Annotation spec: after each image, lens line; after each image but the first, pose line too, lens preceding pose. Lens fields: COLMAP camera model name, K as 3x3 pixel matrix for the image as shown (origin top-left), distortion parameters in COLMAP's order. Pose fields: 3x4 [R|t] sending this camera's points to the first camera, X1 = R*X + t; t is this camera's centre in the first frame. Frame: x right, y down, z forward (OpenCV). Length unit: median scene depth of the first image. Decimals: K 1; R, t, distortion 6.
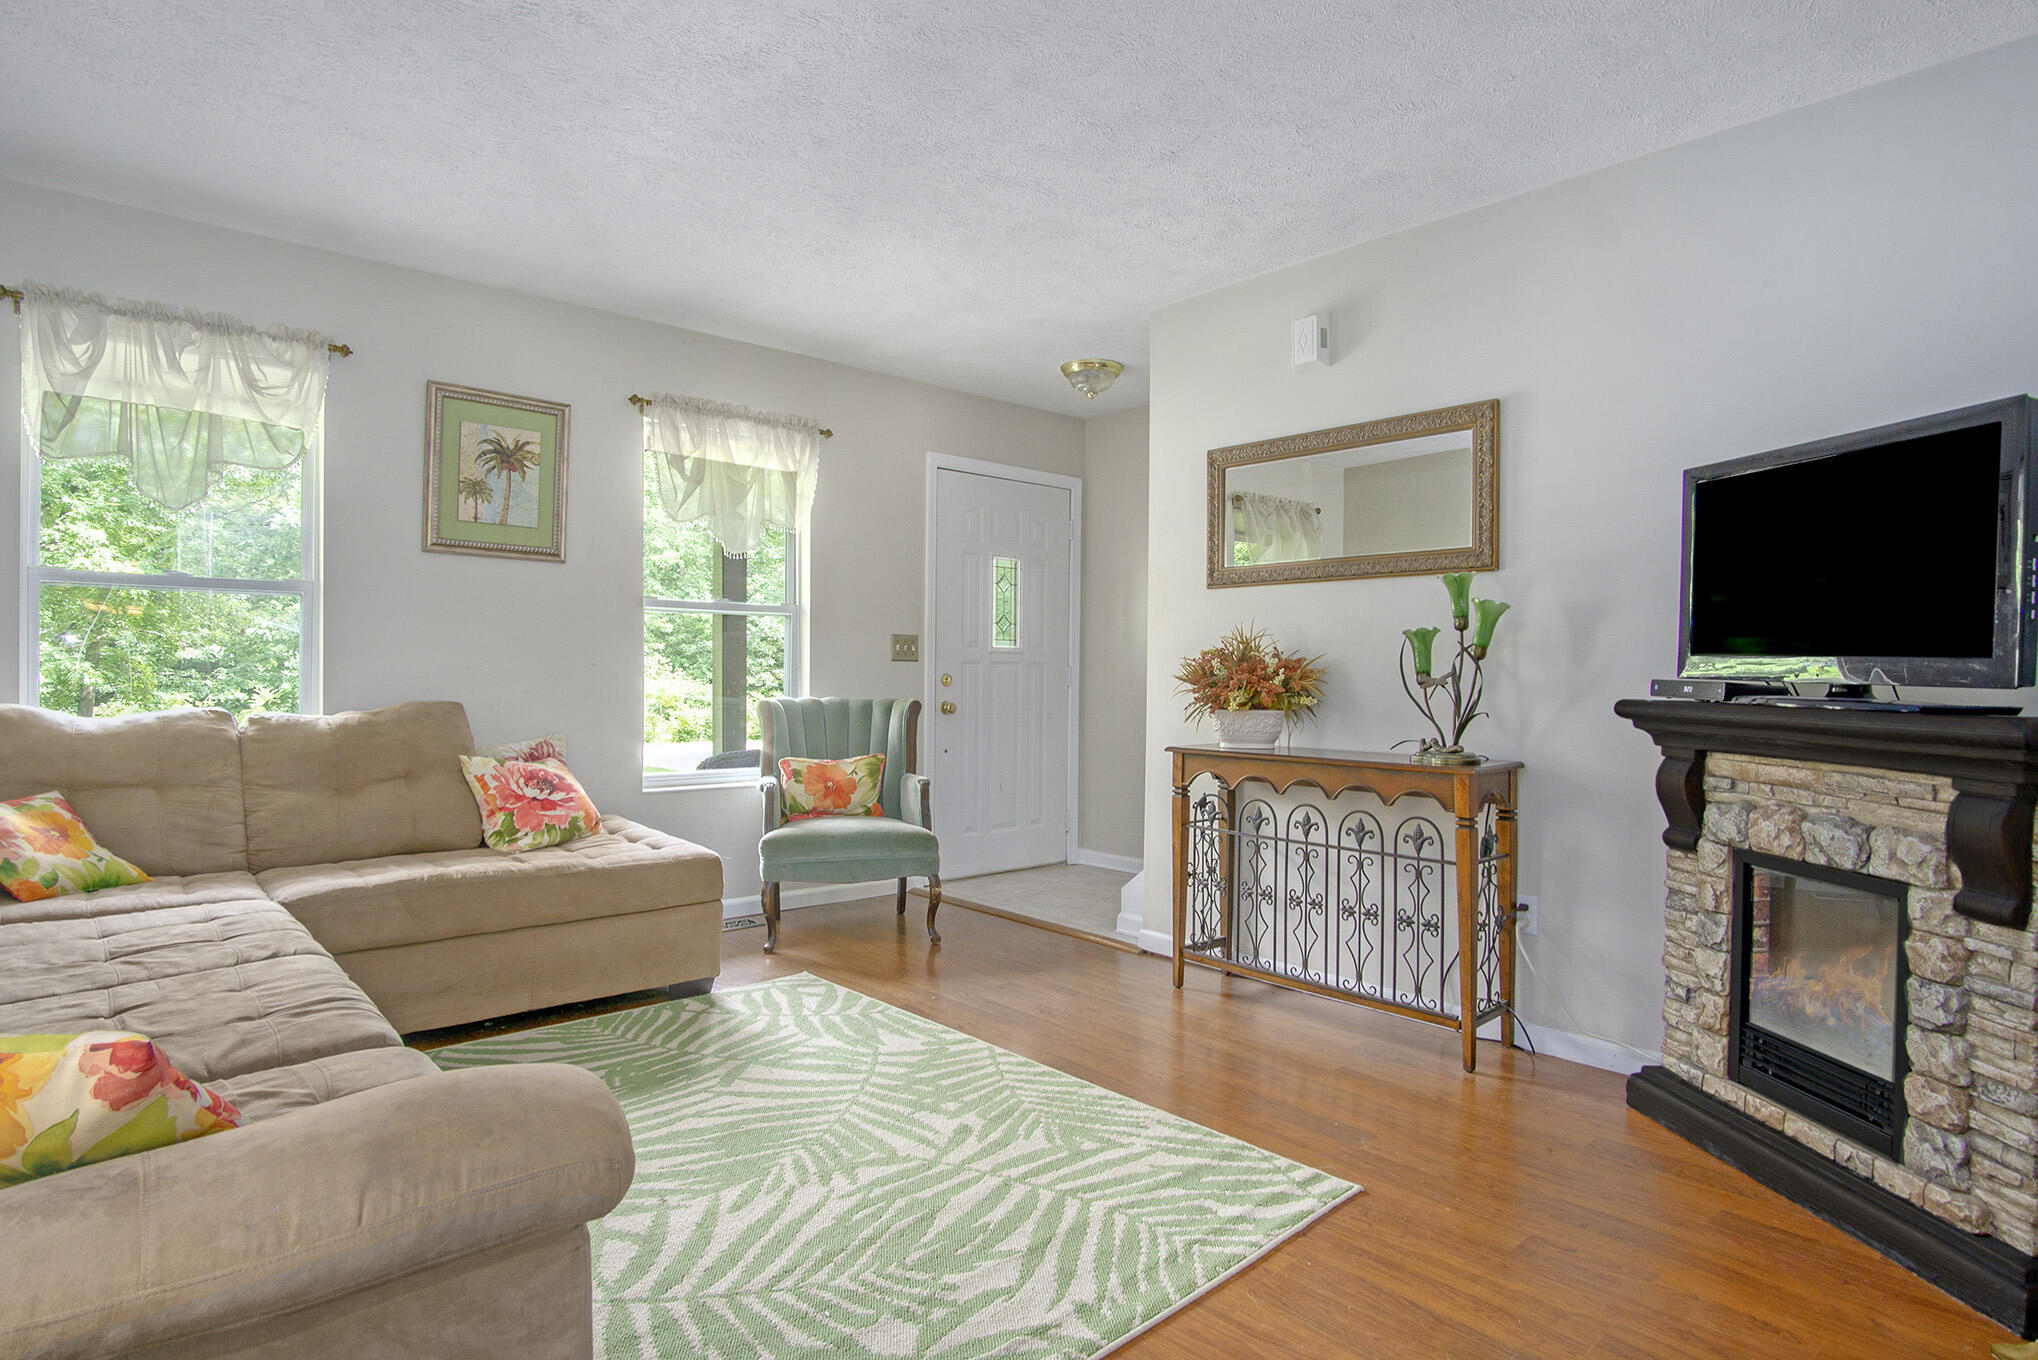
lens RADIAL K [[1094.5, 0, 1018.7], [0, 1094.5, 677.5], [0, 0, 1]] dist [-0.004383, -0.000206]
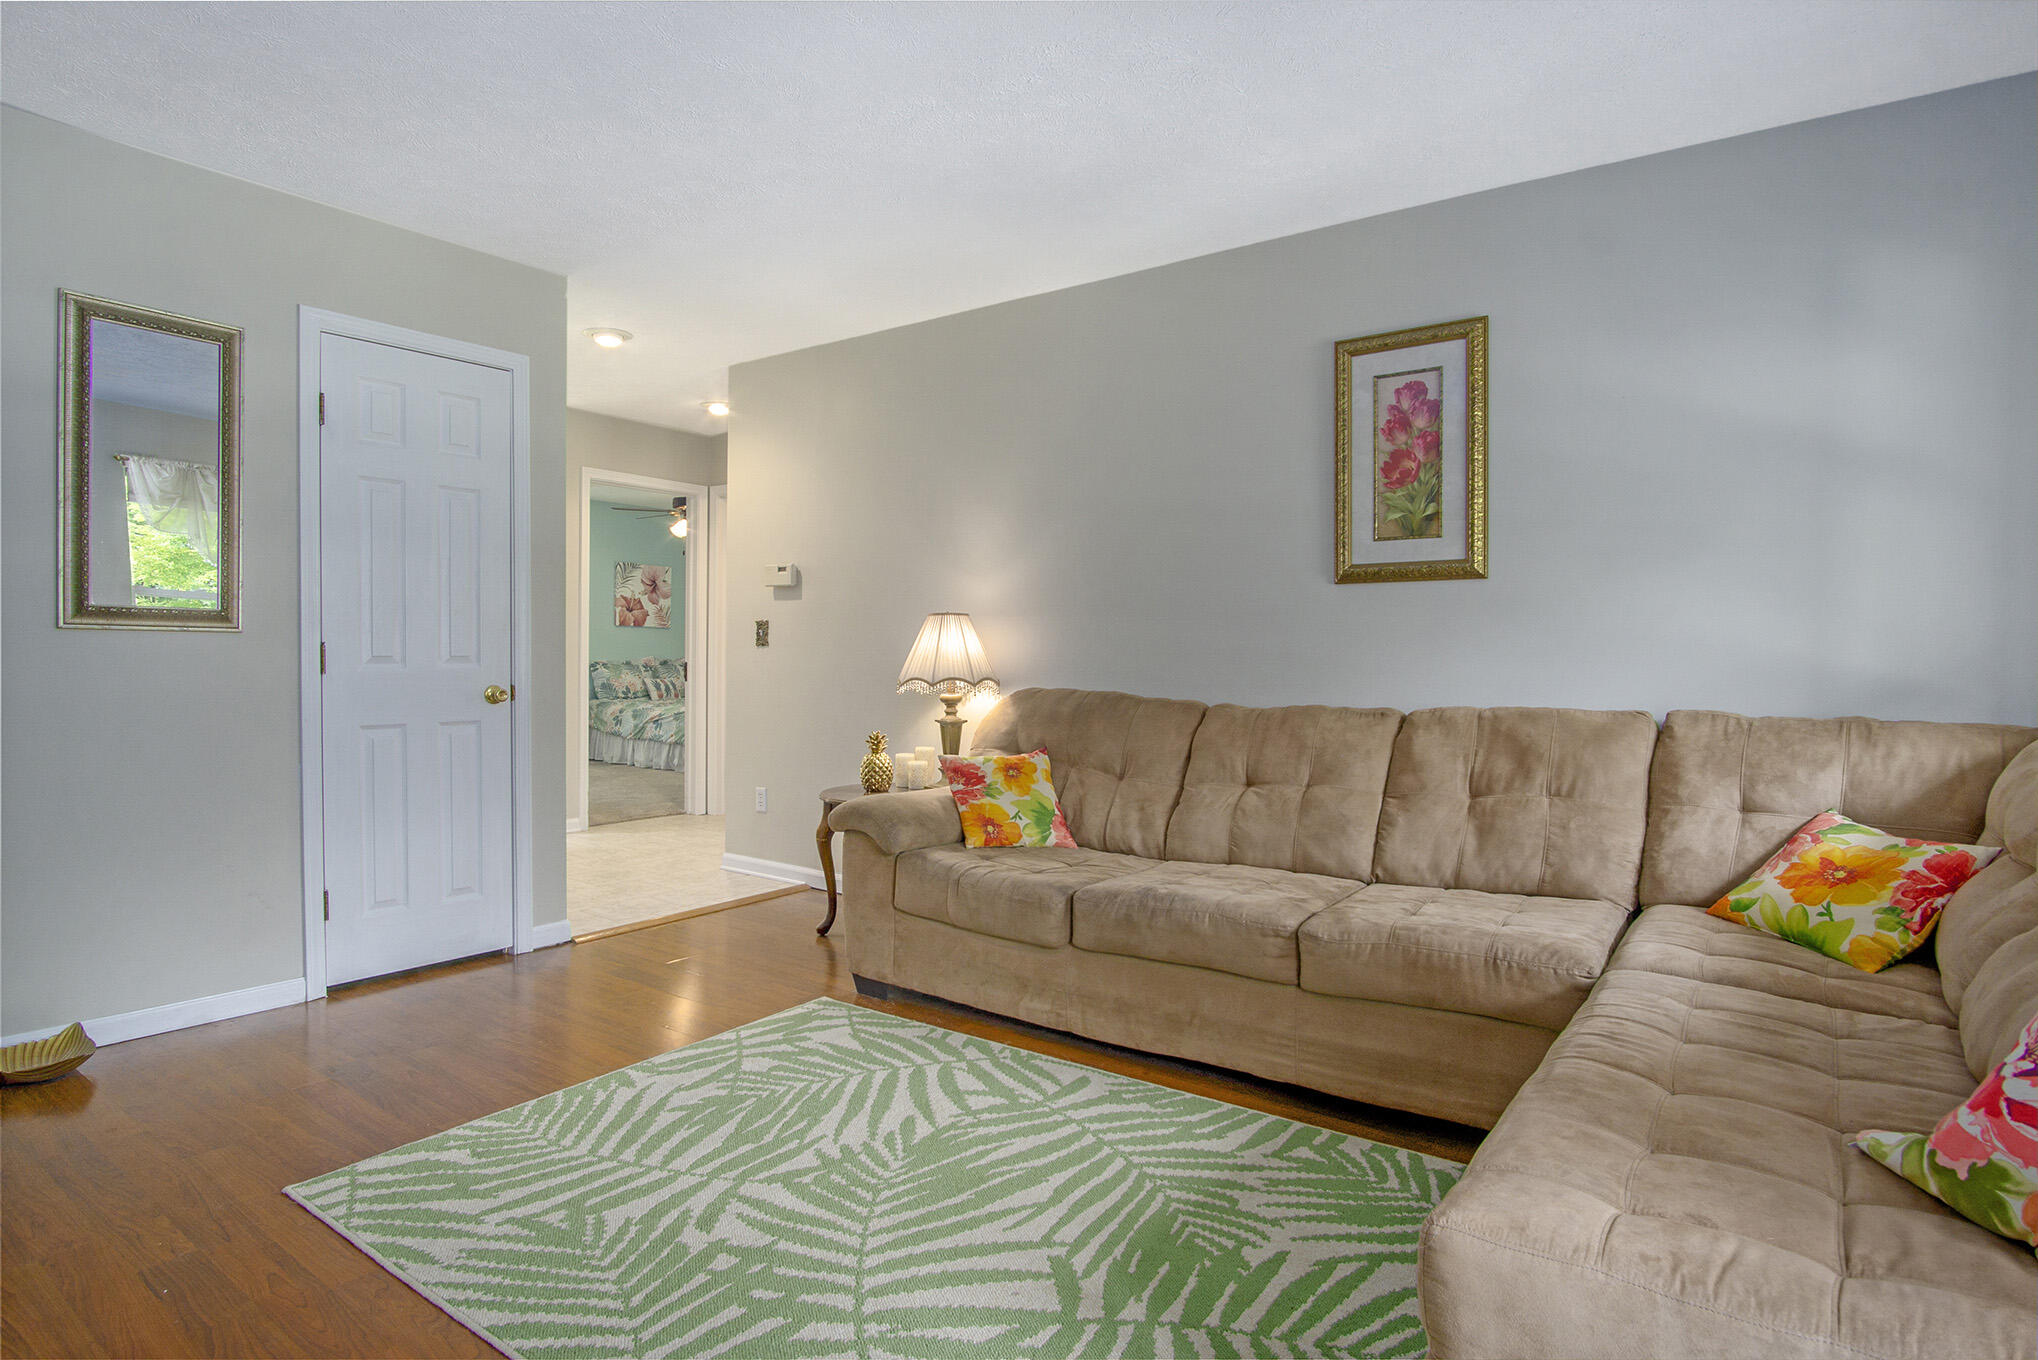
lens RADIAL K [[1094.5, 0, 1005.1], [0, 1094.5, 662.8], [0, 0, 1]] dist [-0.004383, -0.000206]
pose [[-0.980461, -0.014128, -0.196205, -0.117452], [-0.017092, 0.999764, 0.013422, -0.022099], [0.195969, 0.016513, -0.980471, 2.097141]]
